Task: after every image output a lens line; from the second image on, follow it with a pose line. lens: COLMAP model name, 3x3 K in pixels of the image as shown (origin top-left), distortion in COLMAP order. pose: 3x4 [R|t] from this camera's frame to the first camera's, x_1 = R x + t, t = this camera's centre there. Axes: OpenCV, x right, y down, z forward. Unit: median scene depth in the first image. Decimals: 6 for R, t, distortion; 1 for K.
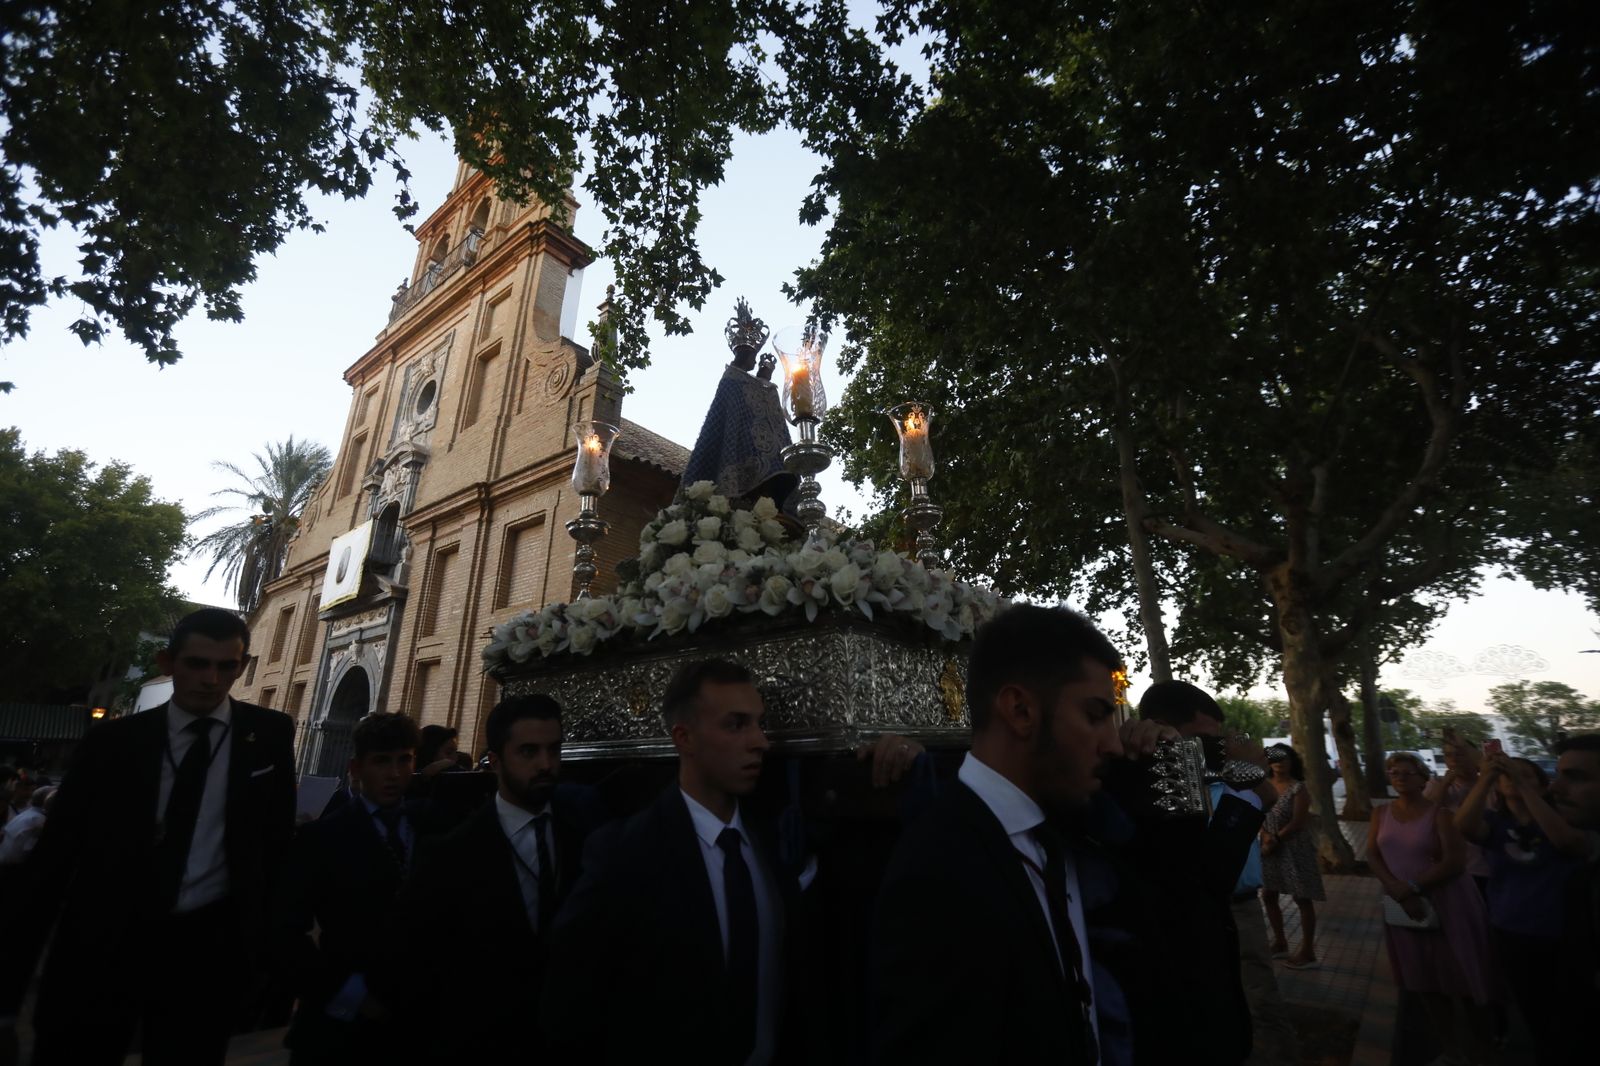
lens RADIAL K [[743.7, 0, 800.0], [0, 743.7, 533.0], [0, 0, 1]] dist [-0.063225, 0.025717]
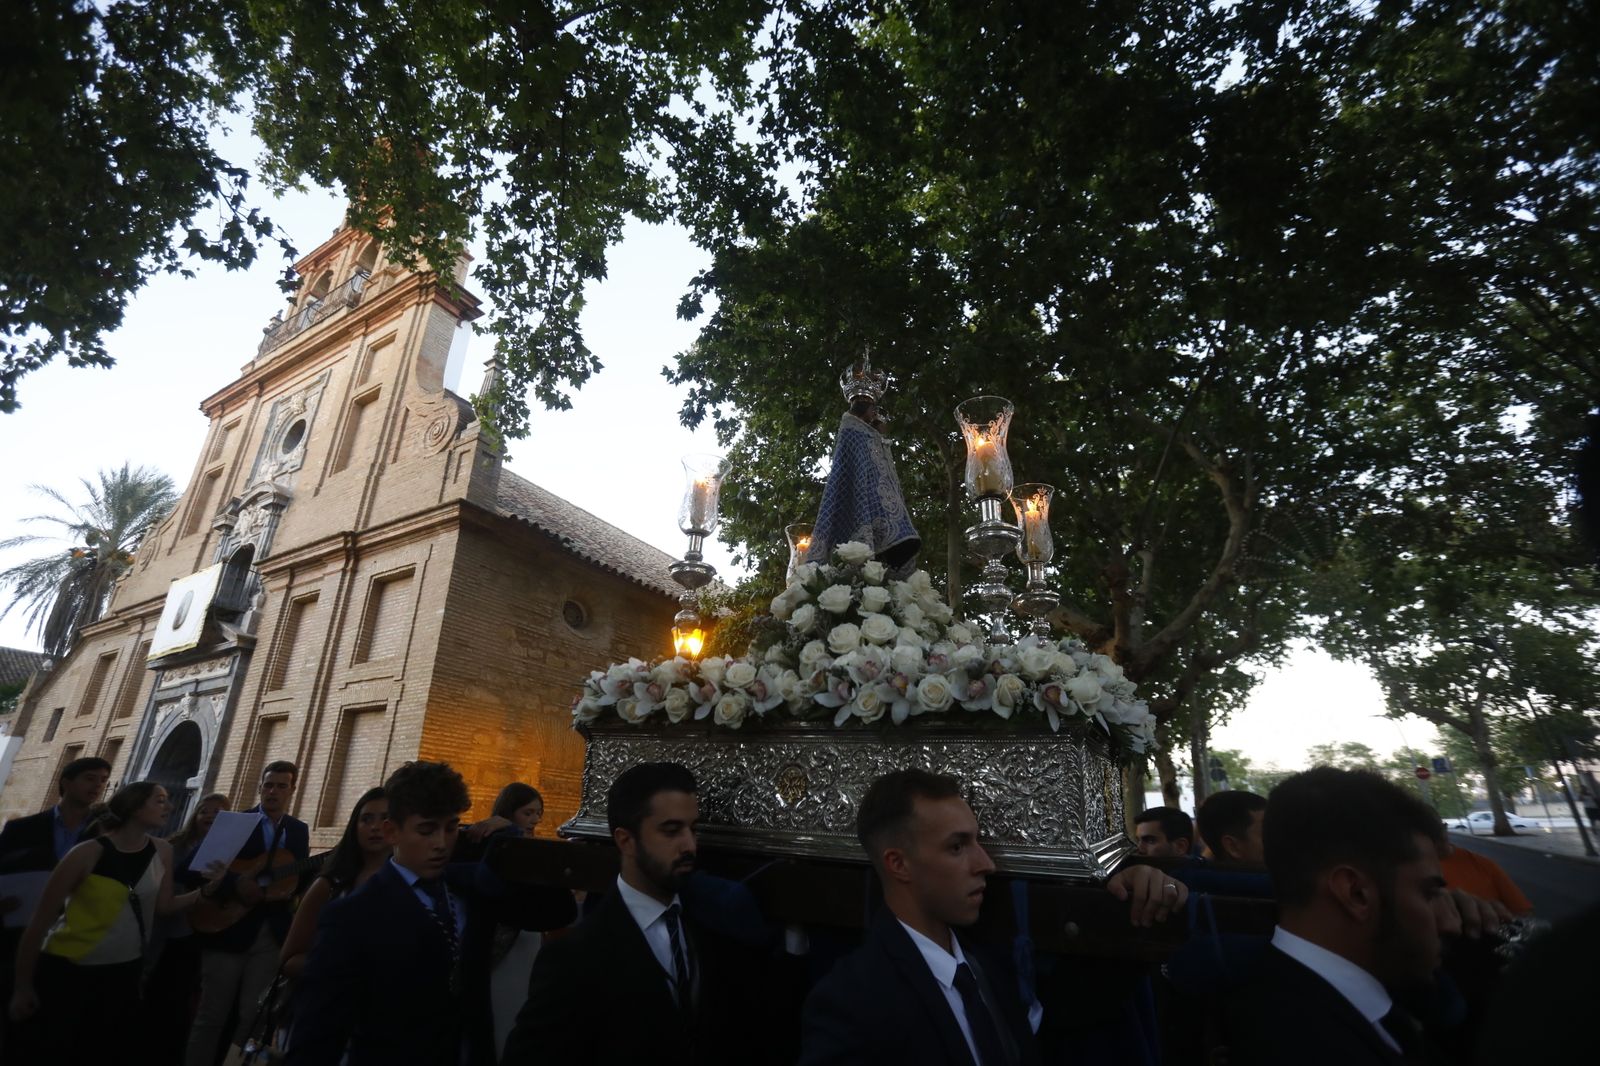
lens RADIAL K [[743.7, 0, 800.0], [0, 743.7, 533.0], [0, 0, 1]] dist [-0.063225, 0.025717]
pose [[0.988215, 0.043789, 0.146678, 0.013152], [-0.032924, 0.996587, -0.075698, -0.012388], [-0.149492, 0.069977, 0.986284, -0.032773]]
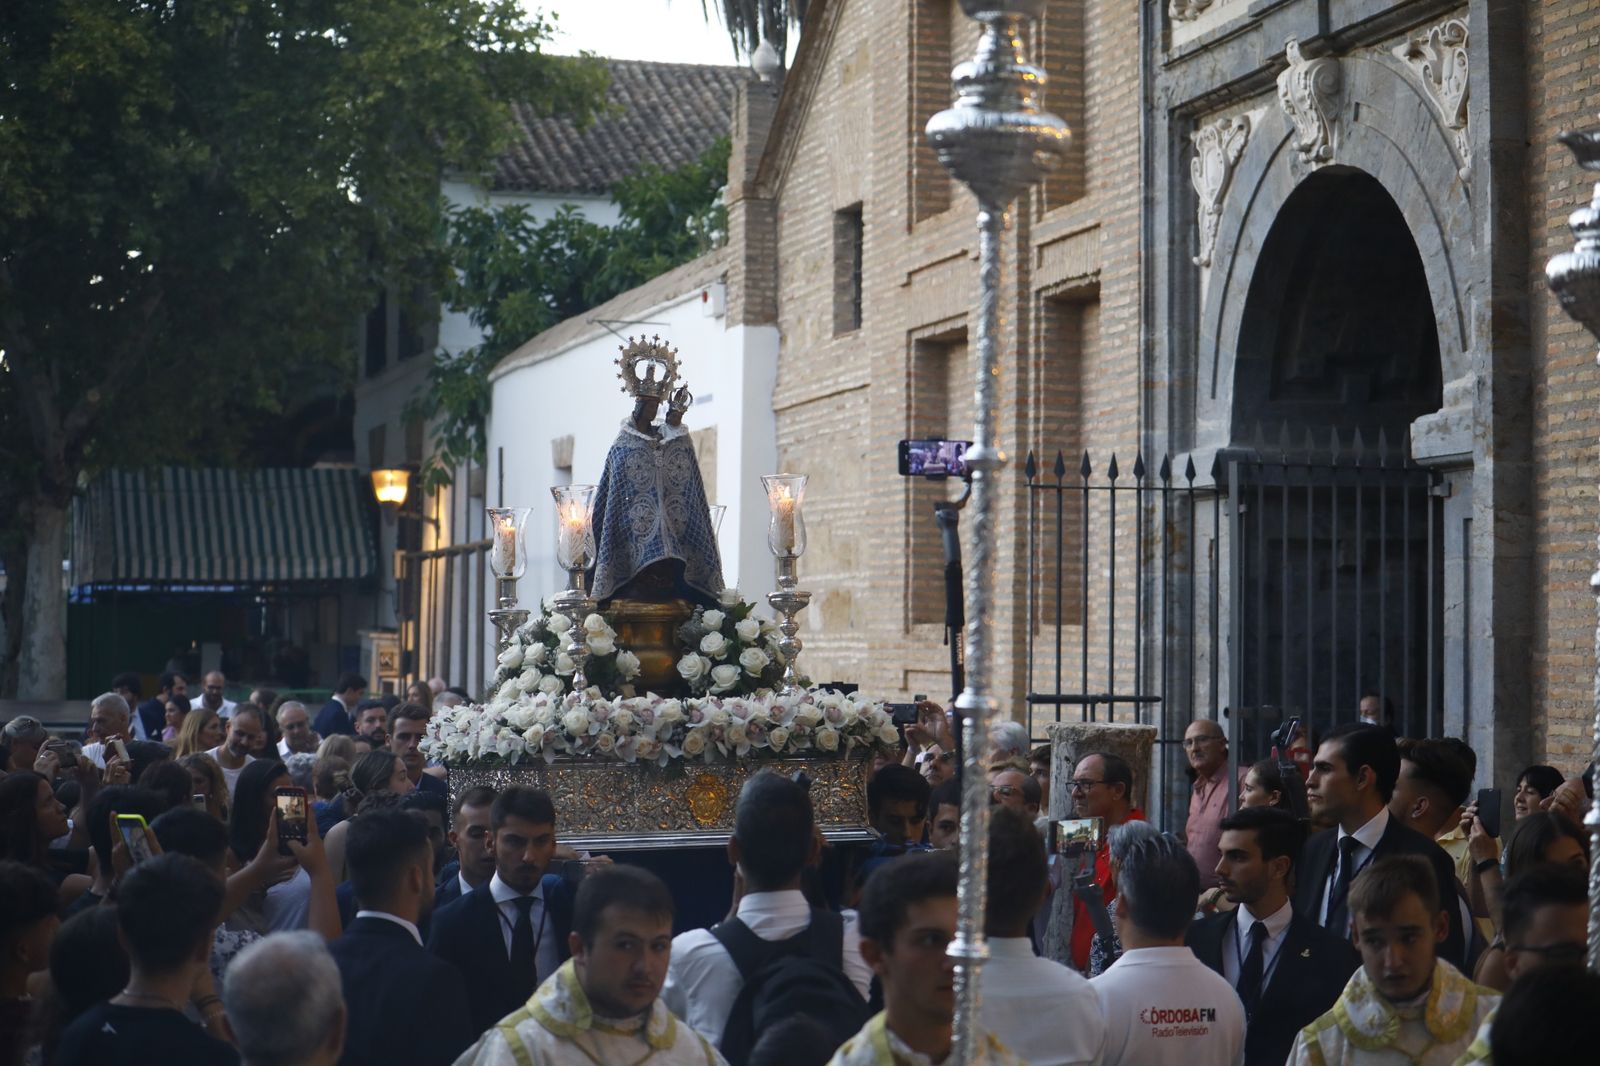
lens RADIAL K [[3227.9, 0, 800.0], [0, 3227.9, 533.0], [0, 0, 1]] dist [-0.005680, -0.026386]
pose [[0.803699, -0.032242, -0.594162, -0.251513], [0.196409, 0.956941, 0.213746, 0.074770], [0.561686, -0.288486, 0.775425, 0.258805]]
